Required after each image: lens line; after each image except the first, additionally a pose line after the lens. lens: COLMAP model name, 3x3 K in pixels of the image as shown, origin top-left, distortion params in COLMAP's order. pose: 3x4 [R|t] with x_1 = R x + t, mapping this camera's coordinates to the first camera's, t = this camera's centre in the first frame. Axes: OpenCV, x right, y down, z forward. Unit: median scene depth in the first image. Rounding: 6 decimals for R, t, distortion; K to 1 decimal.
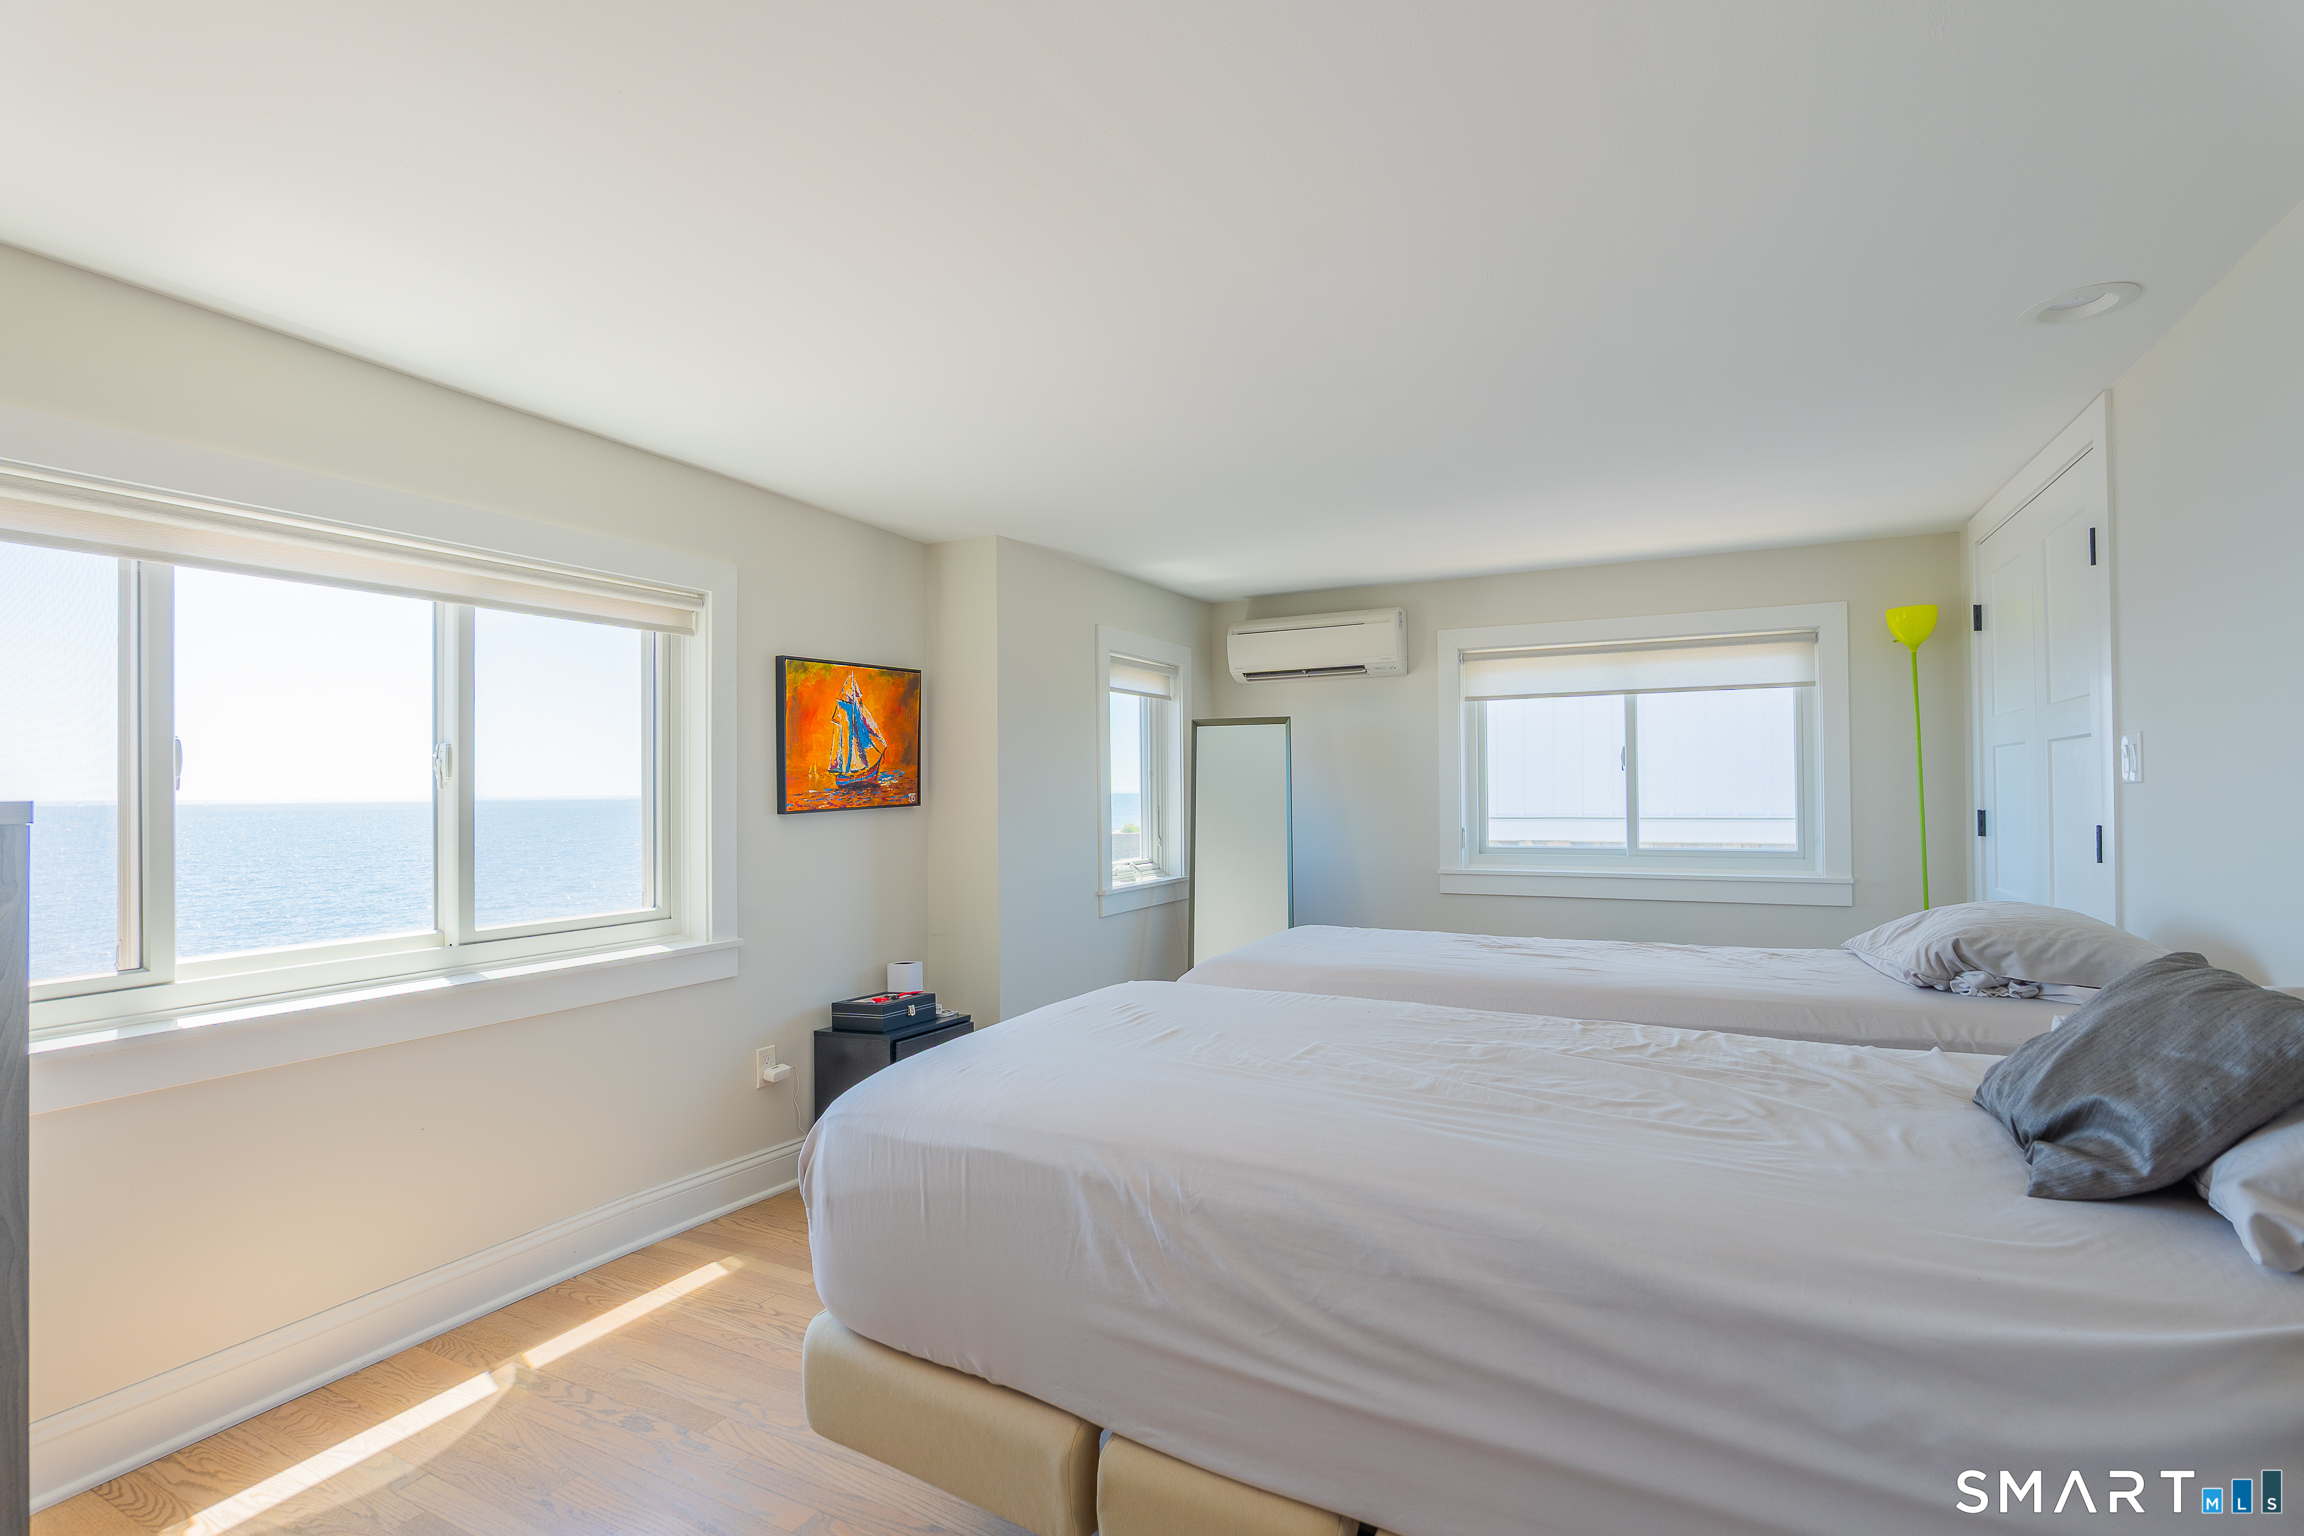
lens RADIAL K [[1067.6, 0, 1151.7], [0, 1067.6, 773.9], [0, 0, 1]] dist [-0.018639, 0.002440]
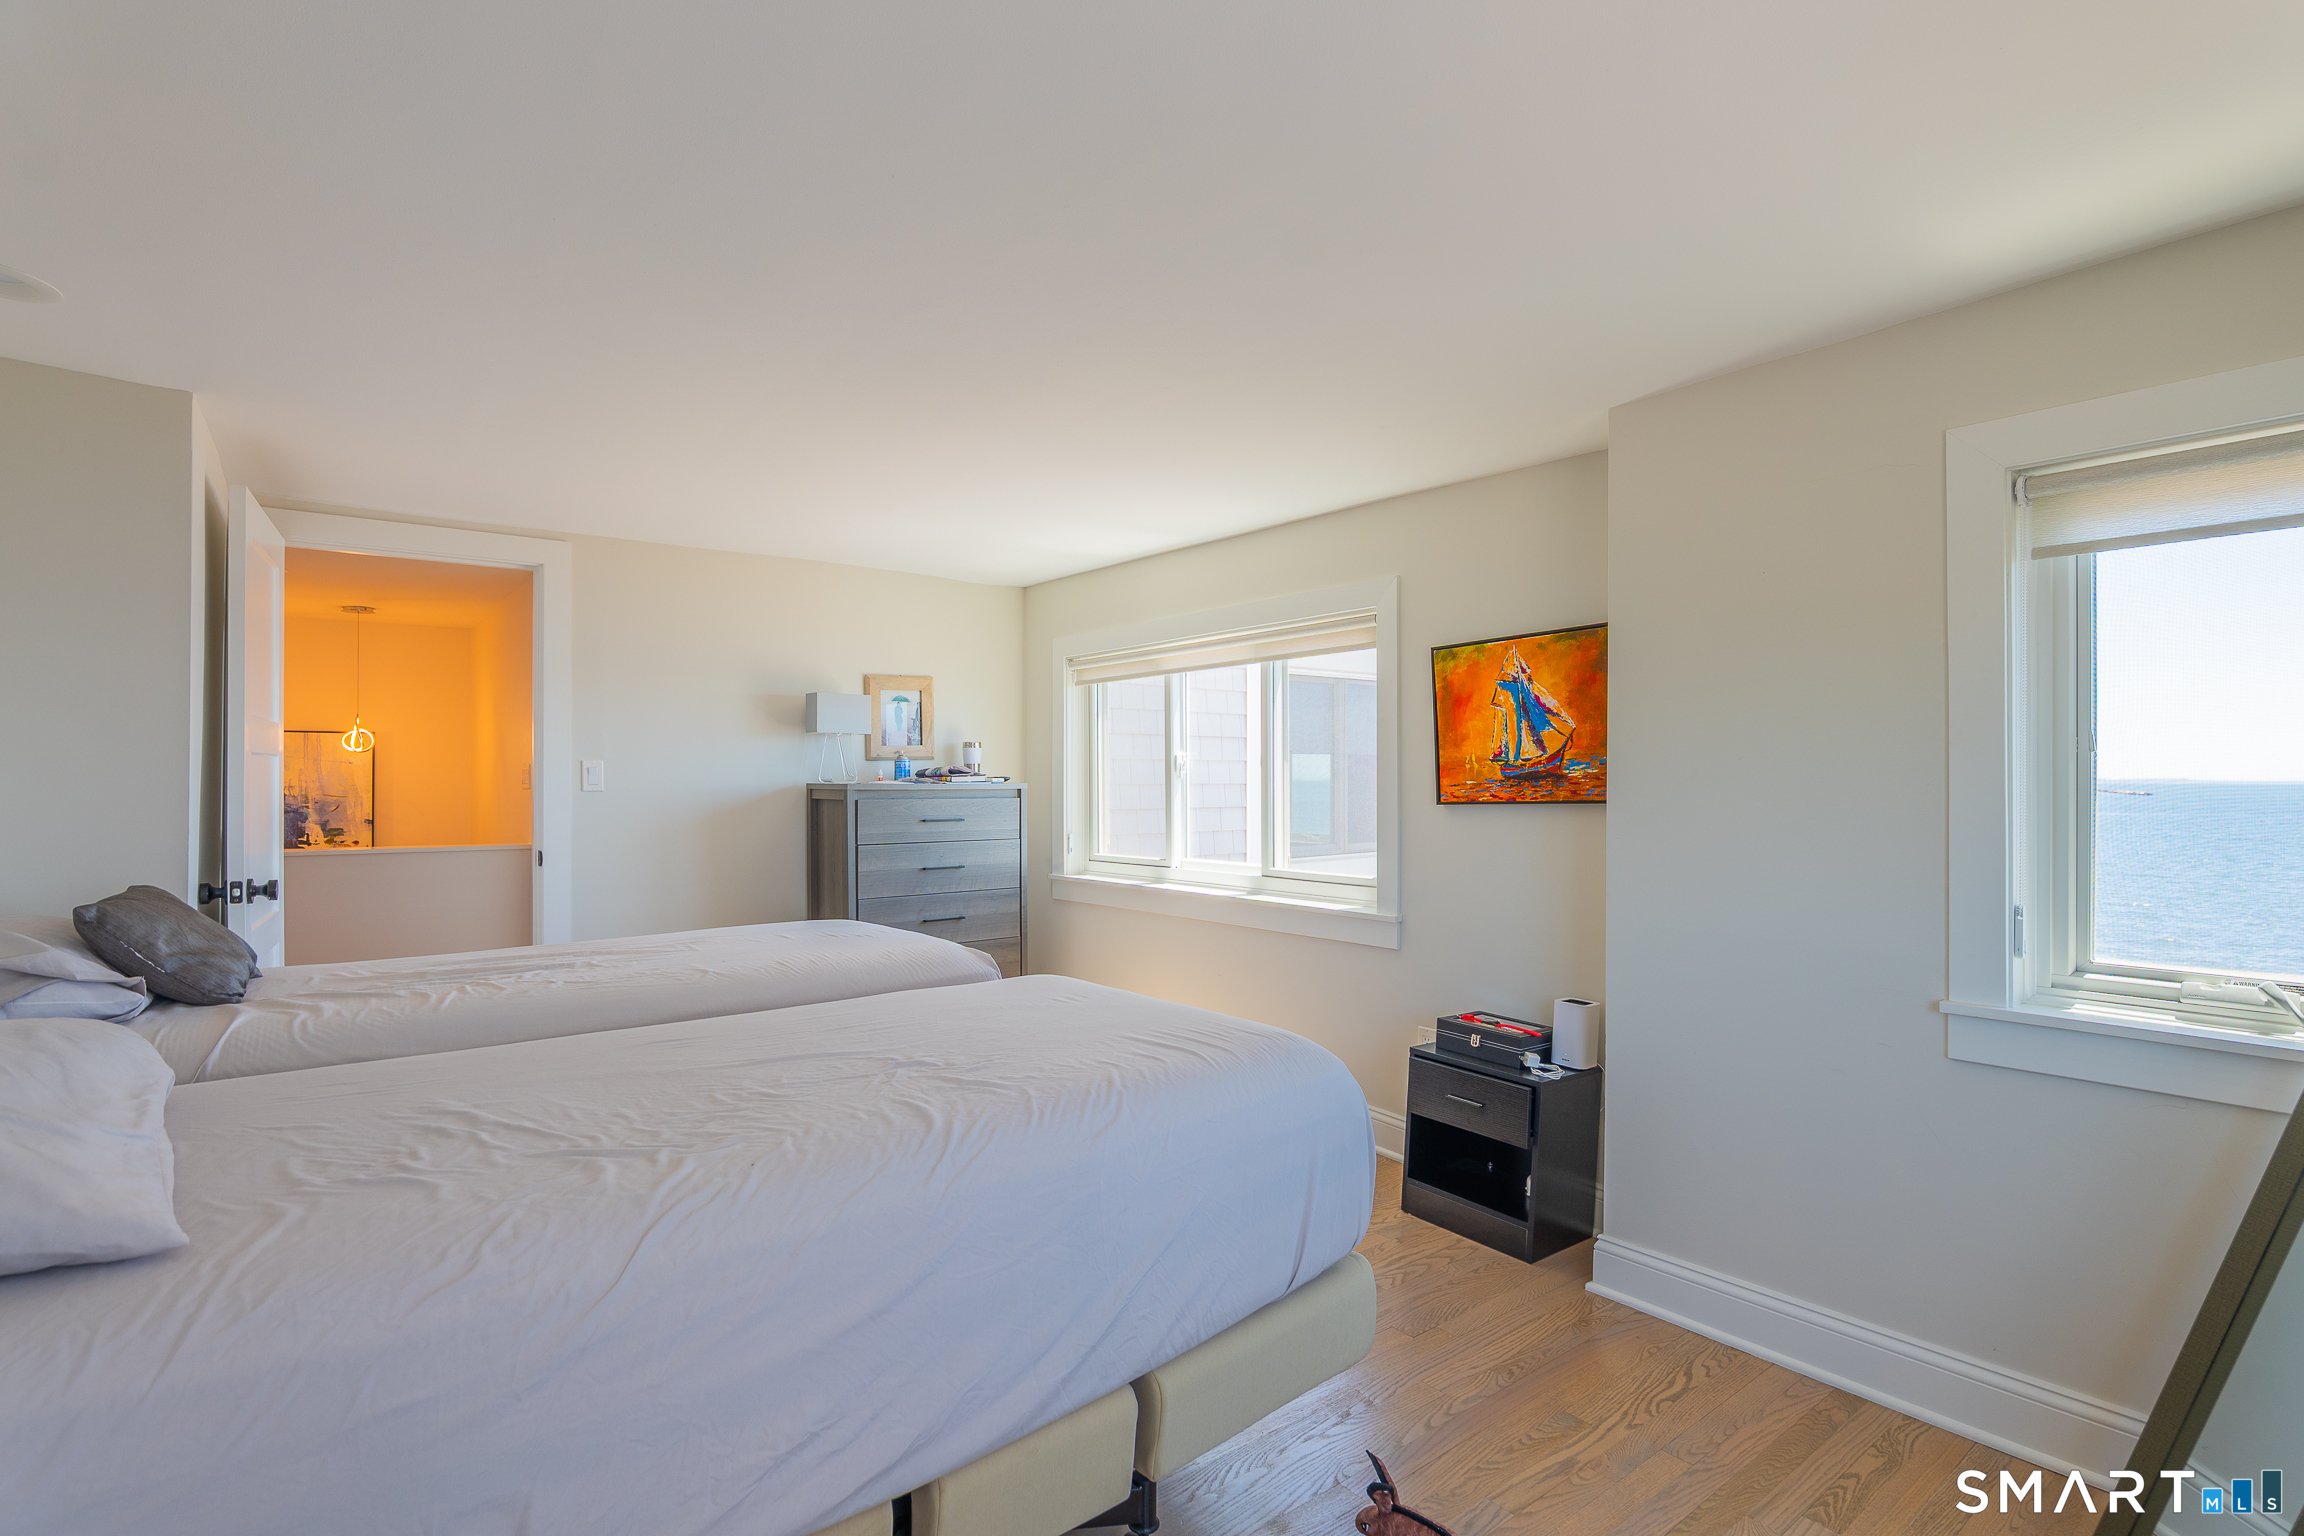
lens RADIAL K [[1067.6, 0, 1151.0], [0, 1067.6, 771.9], [0, 0, 1]] dist [-0.018639, 0.002440]
pose [[-0.407621, 0.004171, -0.913142, 0.637912], [0.016199, 0.999865, -0.002664, 0.005019], [0.913008, -0.015878, -0.407633, 1.082550]]
